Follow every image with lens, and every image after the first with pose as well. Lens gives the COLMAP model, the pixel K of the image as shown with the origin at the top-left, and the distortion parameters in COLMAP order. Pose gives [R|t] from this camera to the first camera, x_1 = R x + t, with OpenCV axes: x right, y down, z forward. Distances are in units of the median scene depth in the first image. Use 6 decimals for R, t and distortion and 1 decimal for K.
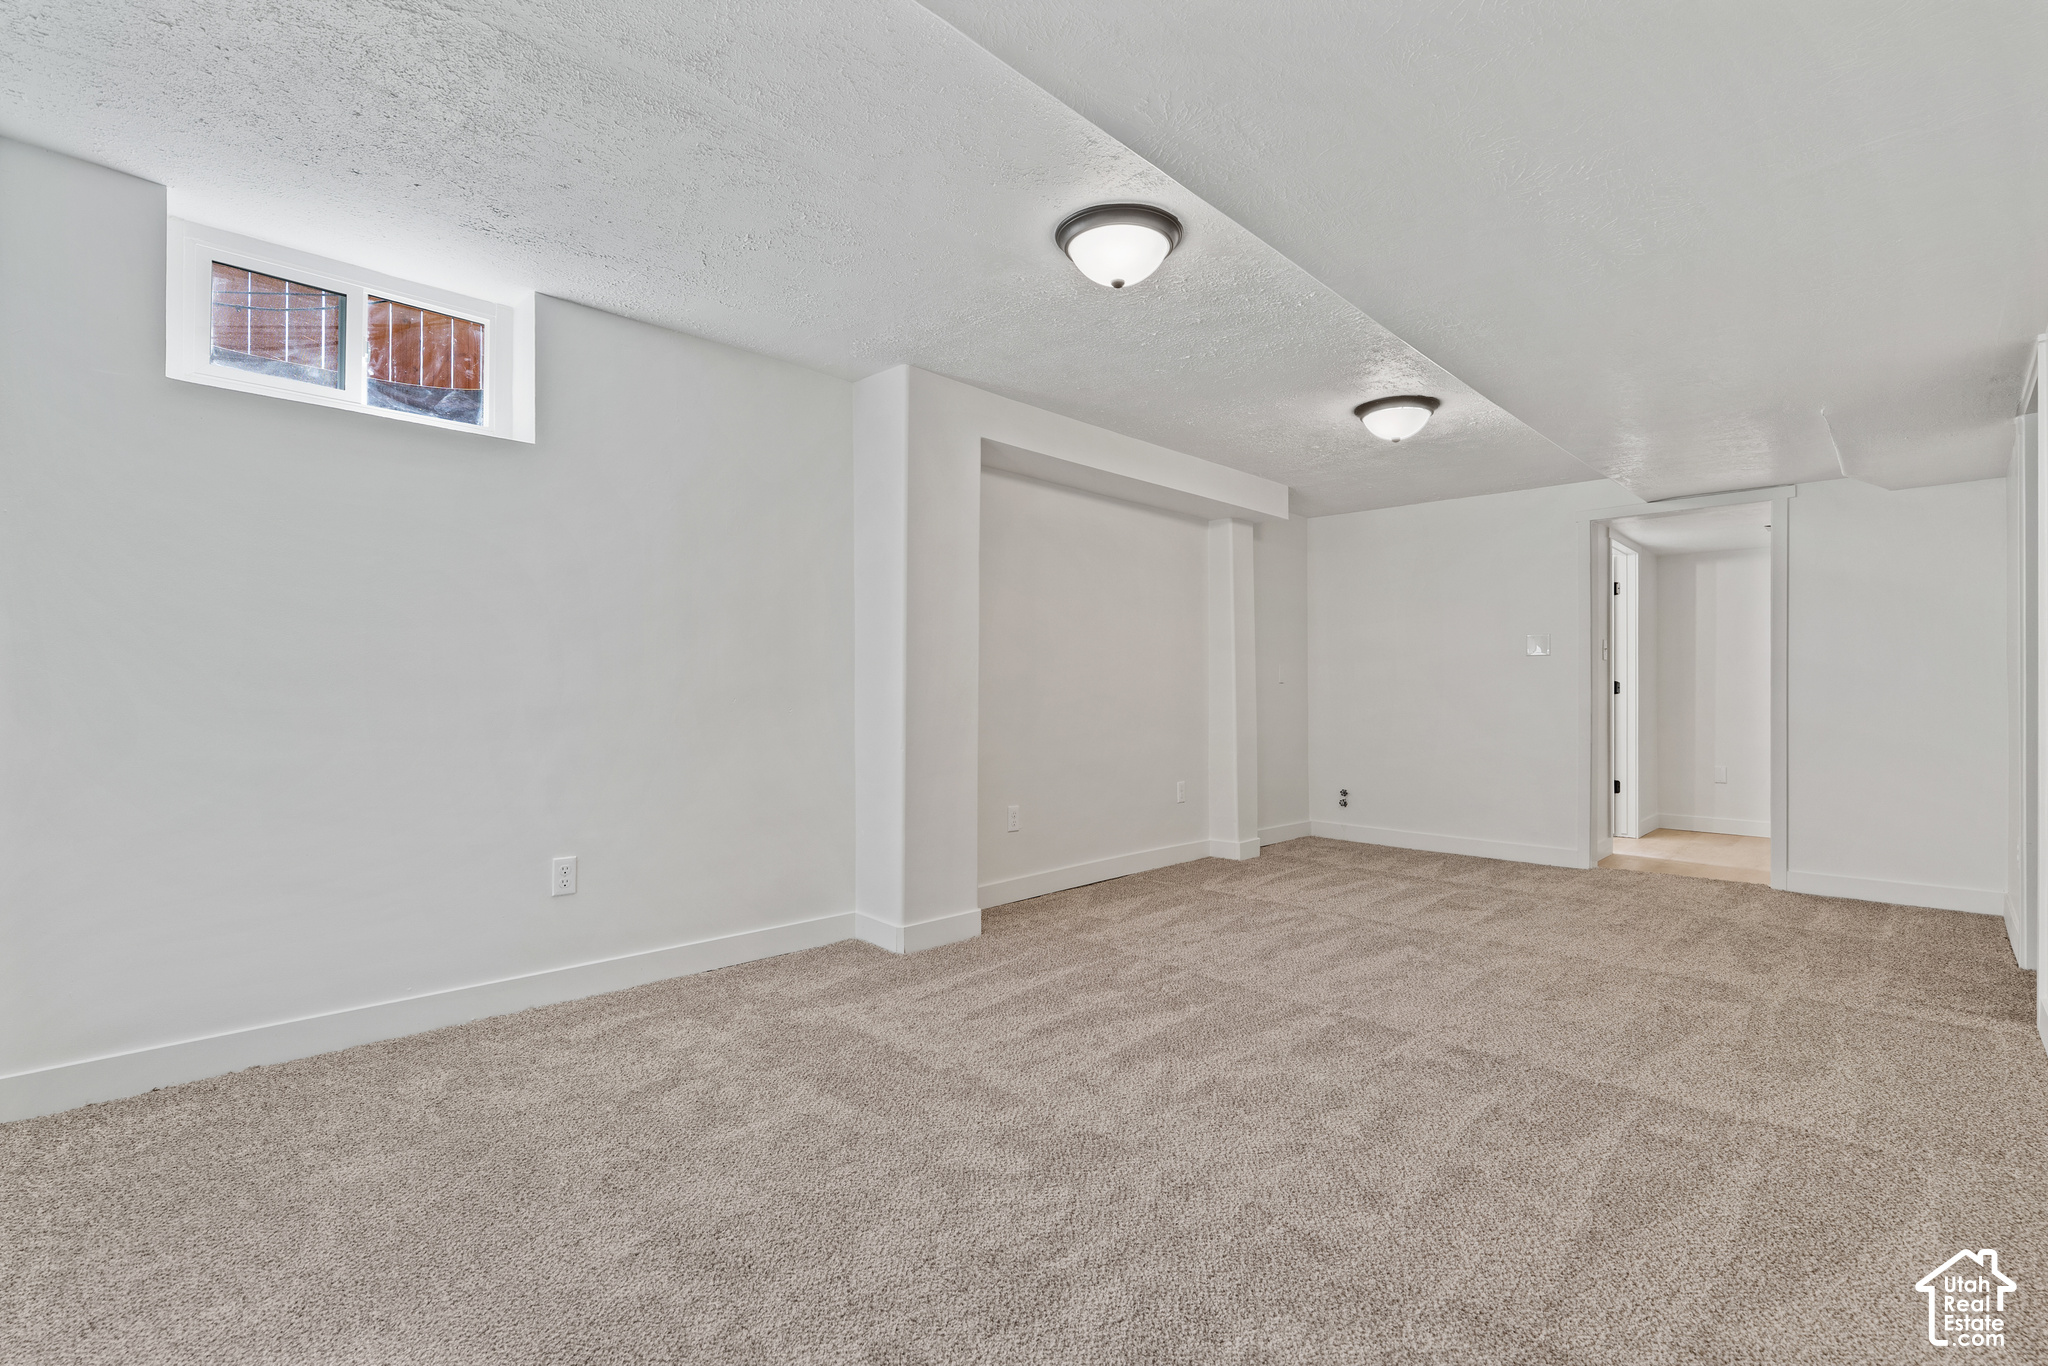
lens RADIAL K [[916.4, 0, 1026.4], [0, 916.4, 683.3], [0, 0, 1]] dist [-0.004036, 0.002031]
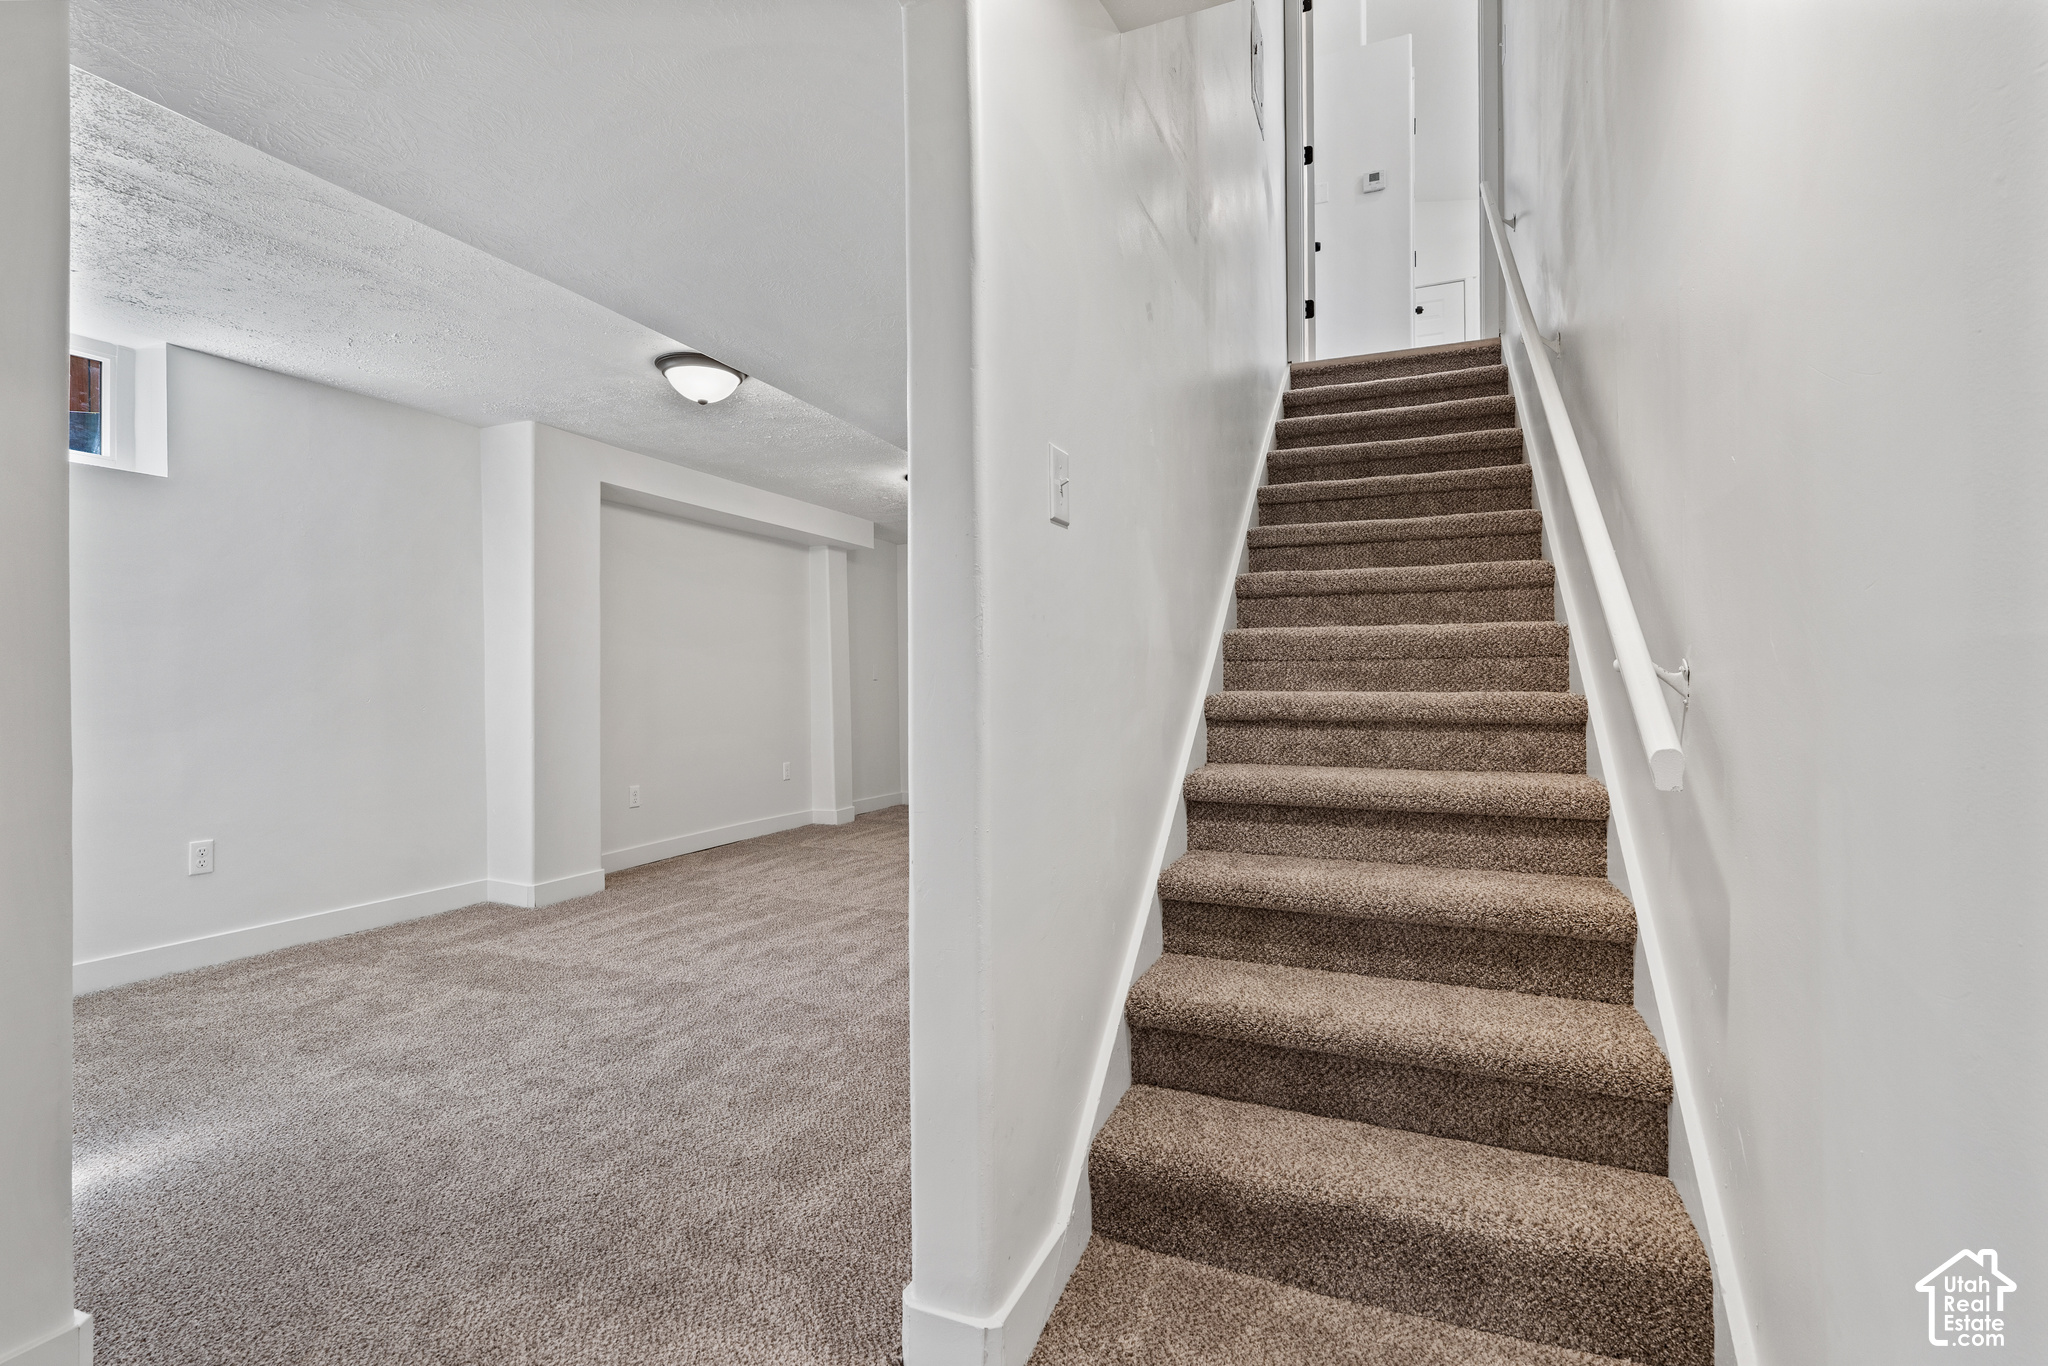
lens RADIAL K [[916.4, 0, 1017.1], [0, 916.4, 678.3], [0, 0, 1]] dist [-0.004036, 0.002031]
pose [[0.933522, -0.008818, 0.358411, 0.037918], [0.009385, 0.999956, 0.000157, -0.003080], [-0.358397, 0.003217, 0.933564, -0.441725]]
